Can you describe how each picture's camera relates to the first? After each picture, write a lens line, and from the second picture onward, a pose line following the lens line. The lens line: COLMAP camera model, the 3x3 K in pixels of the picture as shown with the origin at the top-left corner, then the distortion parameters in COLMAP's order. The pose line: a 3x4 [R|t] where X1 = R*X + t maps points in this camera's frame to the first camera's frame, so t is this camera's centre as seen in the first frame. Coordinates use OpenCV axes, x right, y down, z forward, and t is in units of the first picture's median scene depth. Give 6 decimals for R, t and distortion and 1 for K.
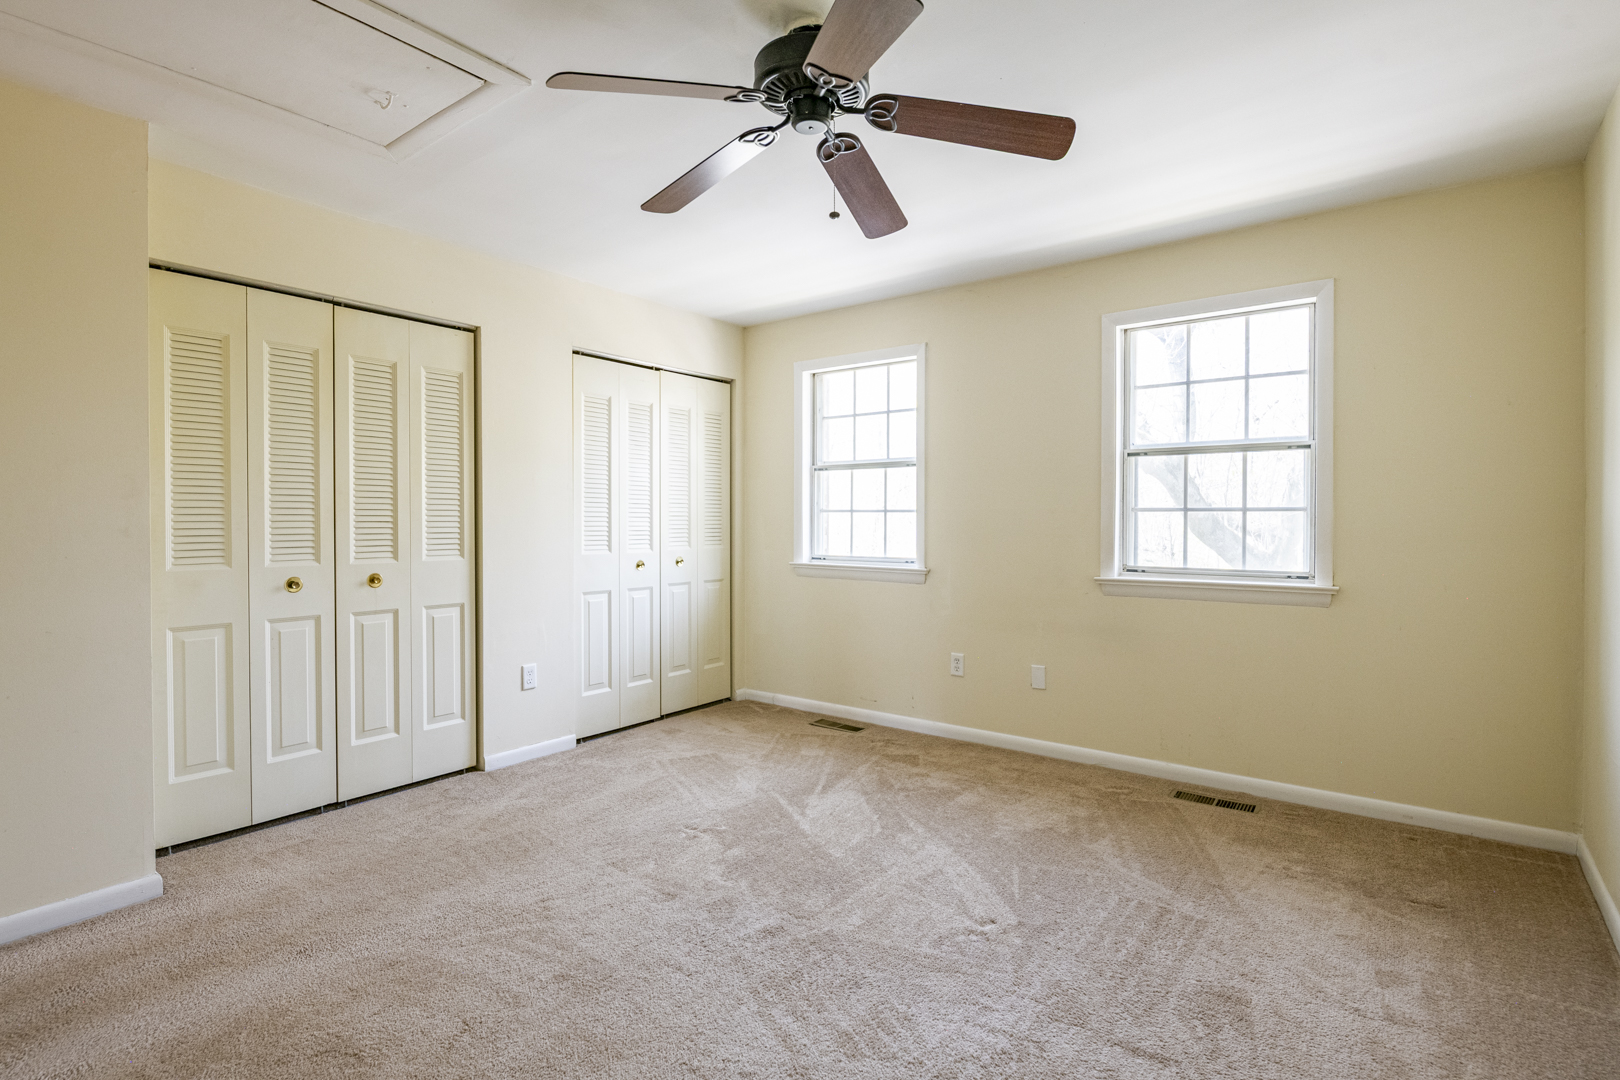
lens RADIAL K [[777.6, 0, 812.1], [0, 777.6, 536.0], [0, 0, 1]] dist [-0.013921, -0.001588]
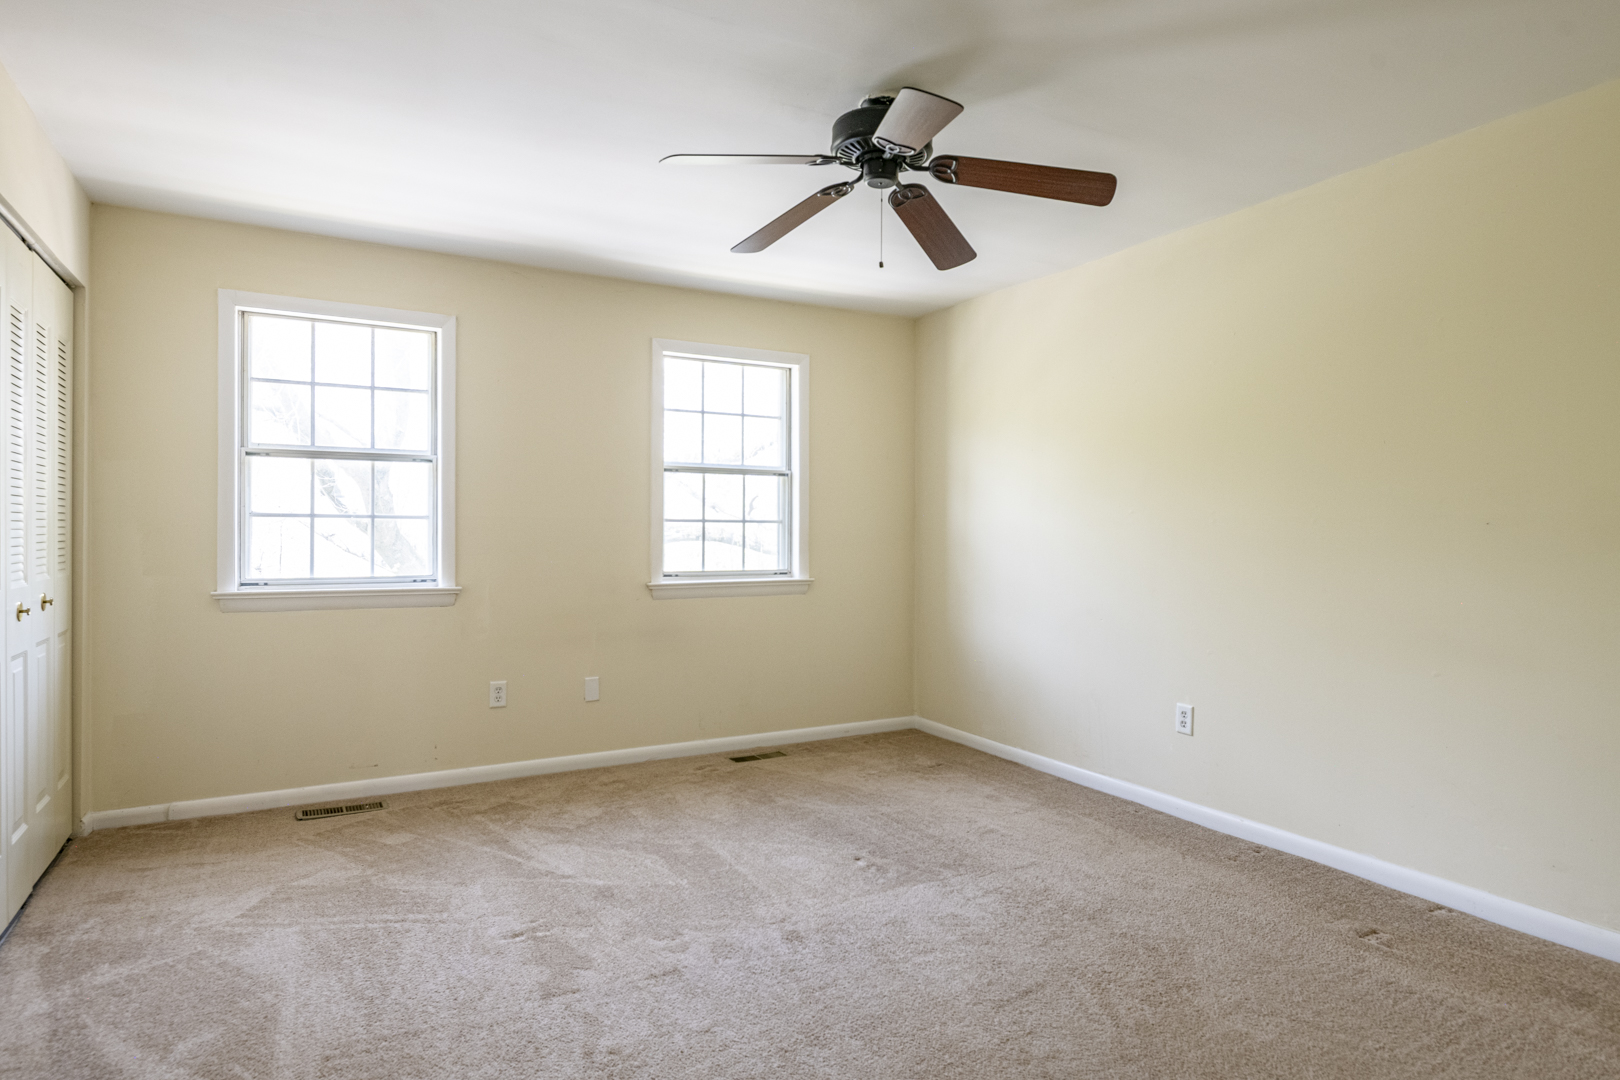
lens RADIAL K [[889.5, 0, 802.4], [0, 889.5, 543.3], [0, 0, 1]] dist [-0.000068, -0.001665]
pose [[0.405331, -0.006882, 0.914144, -0.686917], [0.019932, 0.999800, -0.001310, 0.005046], [-0.913953, 0.018752, 0.405387, 0.328389]]
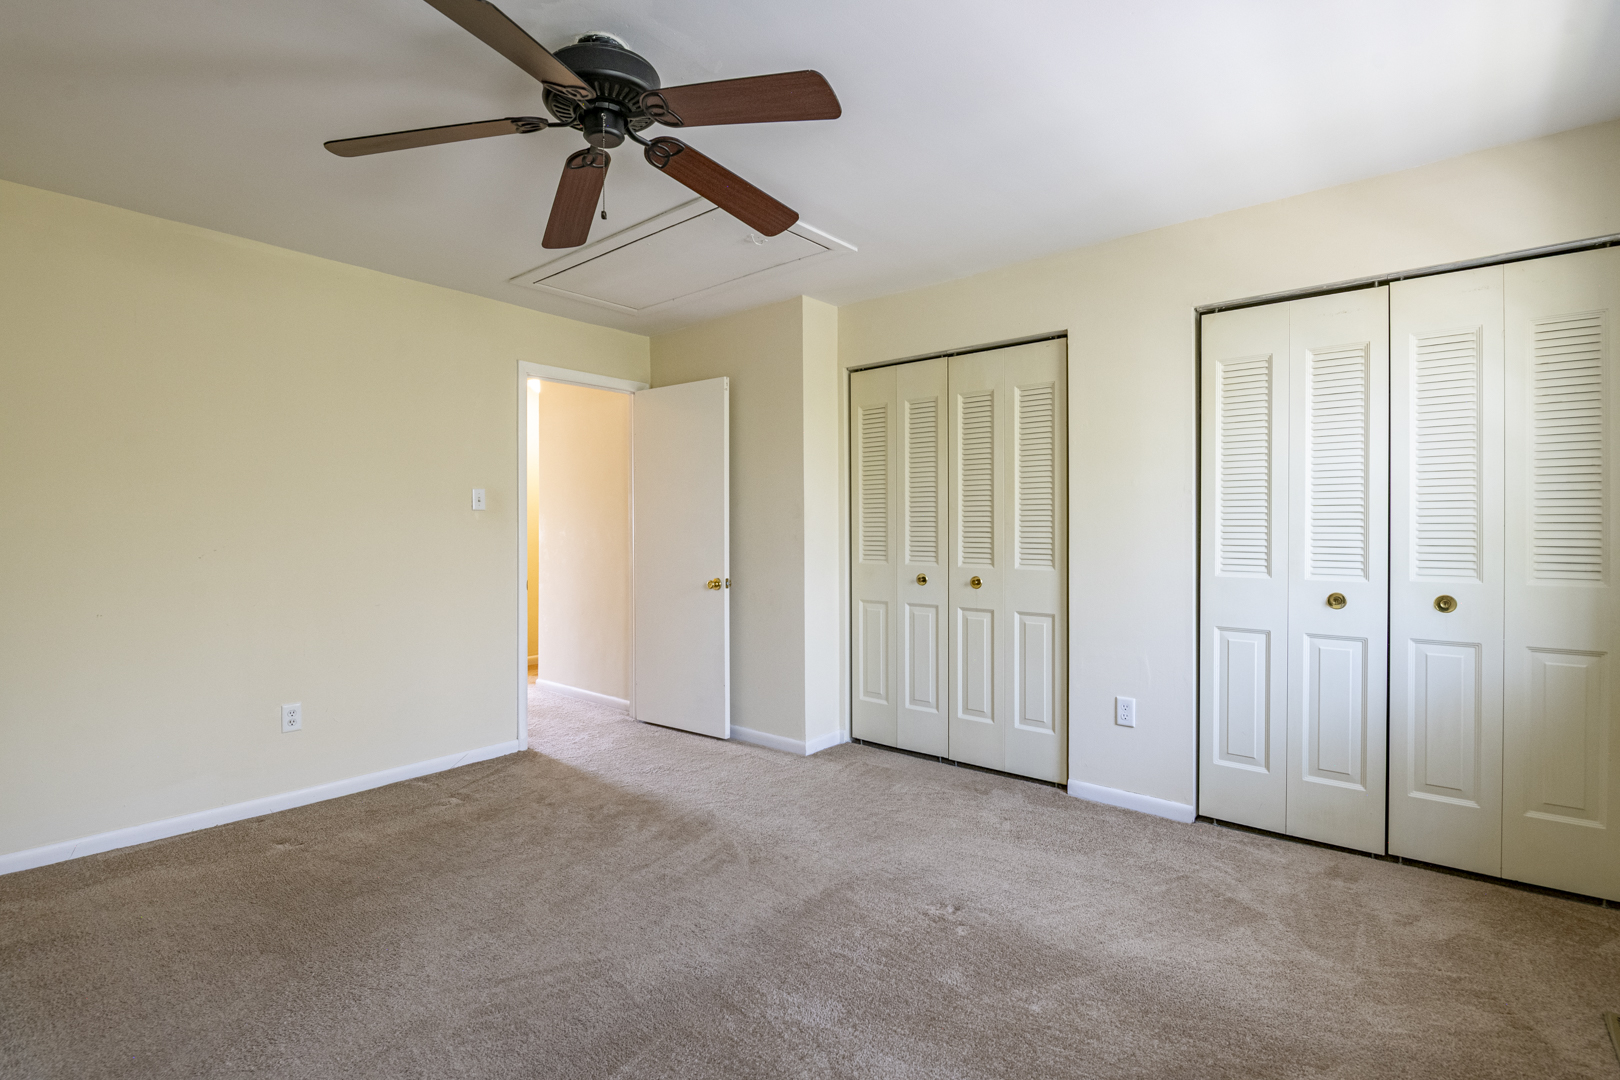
lens RADIAL K [[756.9, 0, 808.2], [0, 756.9, 542.4], [0, 0, 1]] dist [-0.000910, -0.004472]
pose [[-0.059049, 0.012888, -0.998172, 0.528424], [-0.022731, 0.999640, 0.014251, -0.011942], [0.997996, 0.023531, -0.058735, 0.737623]]
